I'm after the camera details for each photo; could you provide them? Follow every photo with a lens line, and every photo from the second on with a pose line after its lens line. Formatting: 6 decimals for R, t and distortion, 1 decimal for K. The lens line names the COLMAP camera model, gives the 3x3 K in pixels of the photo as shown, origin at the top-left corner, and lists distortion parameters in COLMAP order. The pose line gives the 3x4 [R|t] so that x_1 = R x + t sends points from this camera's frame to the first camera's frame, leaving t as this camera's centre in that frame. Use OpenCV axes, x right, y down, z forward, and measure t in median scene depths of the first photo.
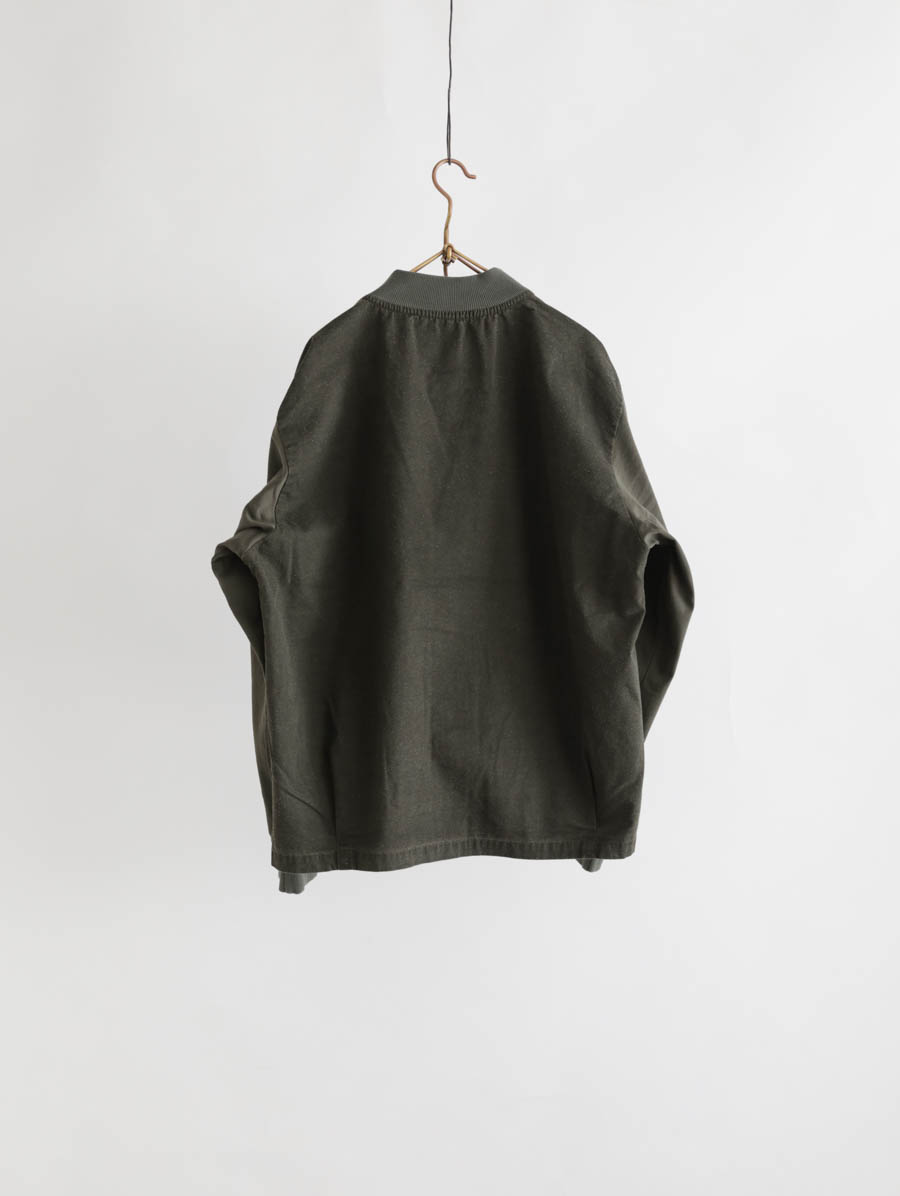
lens RADIAL K [[1705.7, 0, 450.0], [0, 1705.7, 598.0], [0, 0, 1]] dist [-0.007644, 0.016102]
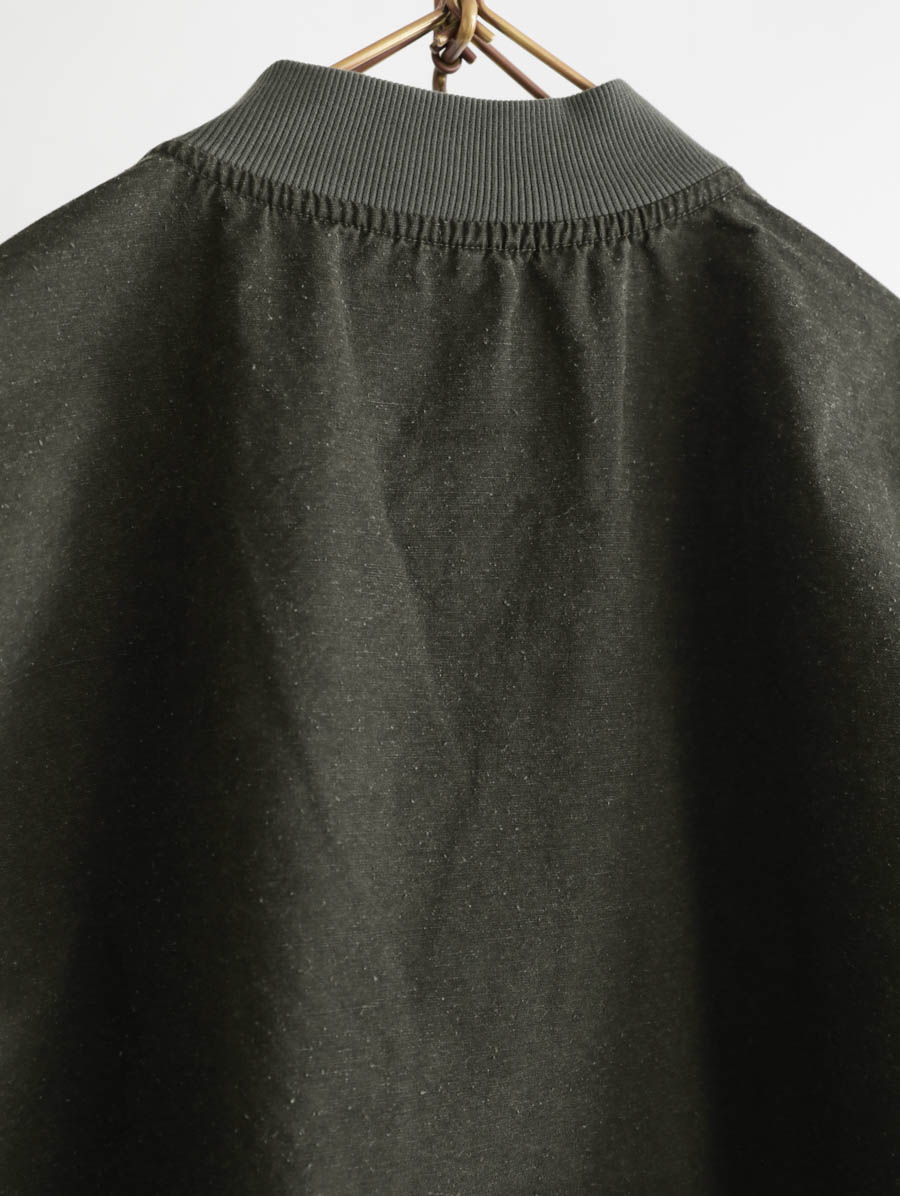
lens RADIAL K [[1705.7, 0, 450.0], [0, 1705.7, 598.0], [0, 0, 1]] dist [-0.007644, 0.016102]
pose [[0.987501, 0.019684, 0.156381, -0.045505], [-0.007407, 0.996871, -0.078703, -0.084707], [-0.157440, 0.076561, 0.984556, 0.731561]]
